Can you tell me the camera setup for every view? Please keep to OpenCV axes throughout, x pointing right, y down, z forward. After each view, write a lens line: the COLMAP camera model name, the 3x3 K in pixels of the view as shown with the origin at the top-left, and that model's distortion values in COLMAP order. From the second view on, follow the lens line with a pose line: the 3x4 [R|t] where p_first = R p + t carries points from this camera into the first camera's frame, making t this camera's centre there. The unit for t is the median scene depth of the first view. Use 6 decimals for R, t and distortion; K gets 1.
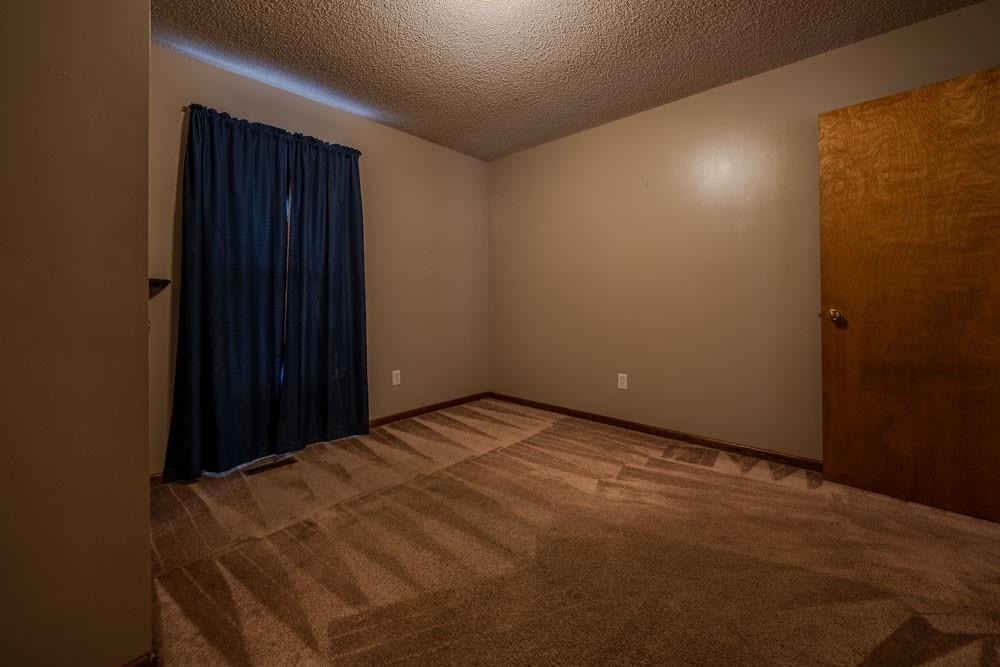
lens RADIAL K [[405.3, 0, 498.0], [0, 405.3, 291.5], [0, 0, 1]] dist [-0.000169, -0.000516]
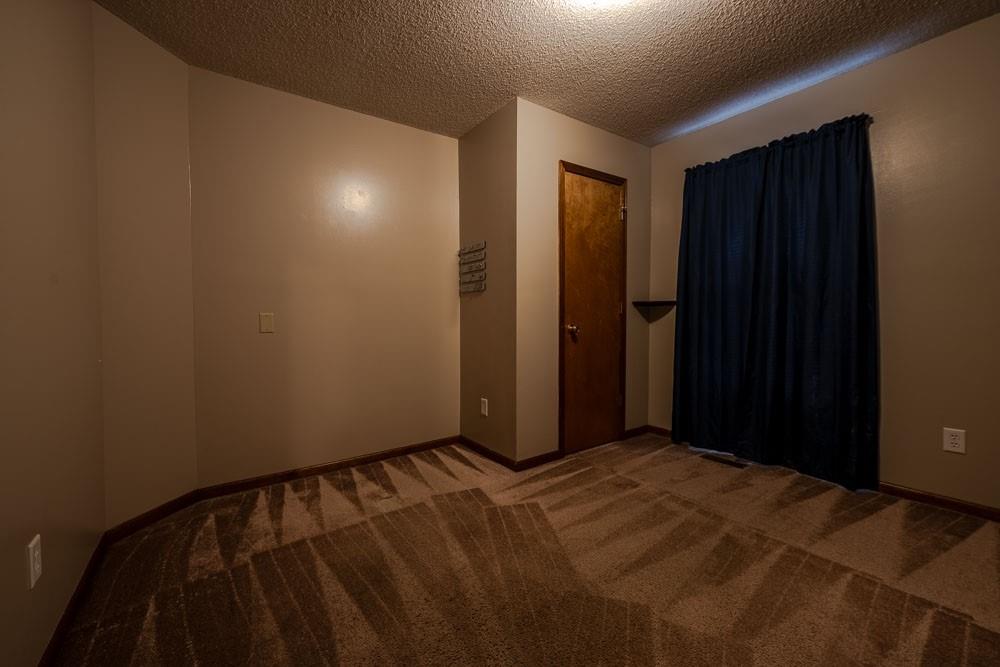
lens RADIAL K [[398.0, 0, 502.3], [0, 398.0, 332.4], [0, 0, 1]] dist [-0.000626, -0.000516]
pose [[-0.200786, 0.044266, -0.978635, 0.730675], [0.026817, 0.998853, 0.039678, 0.008352], [0.979268, -0.018277, -0.201742, 0.705857]]
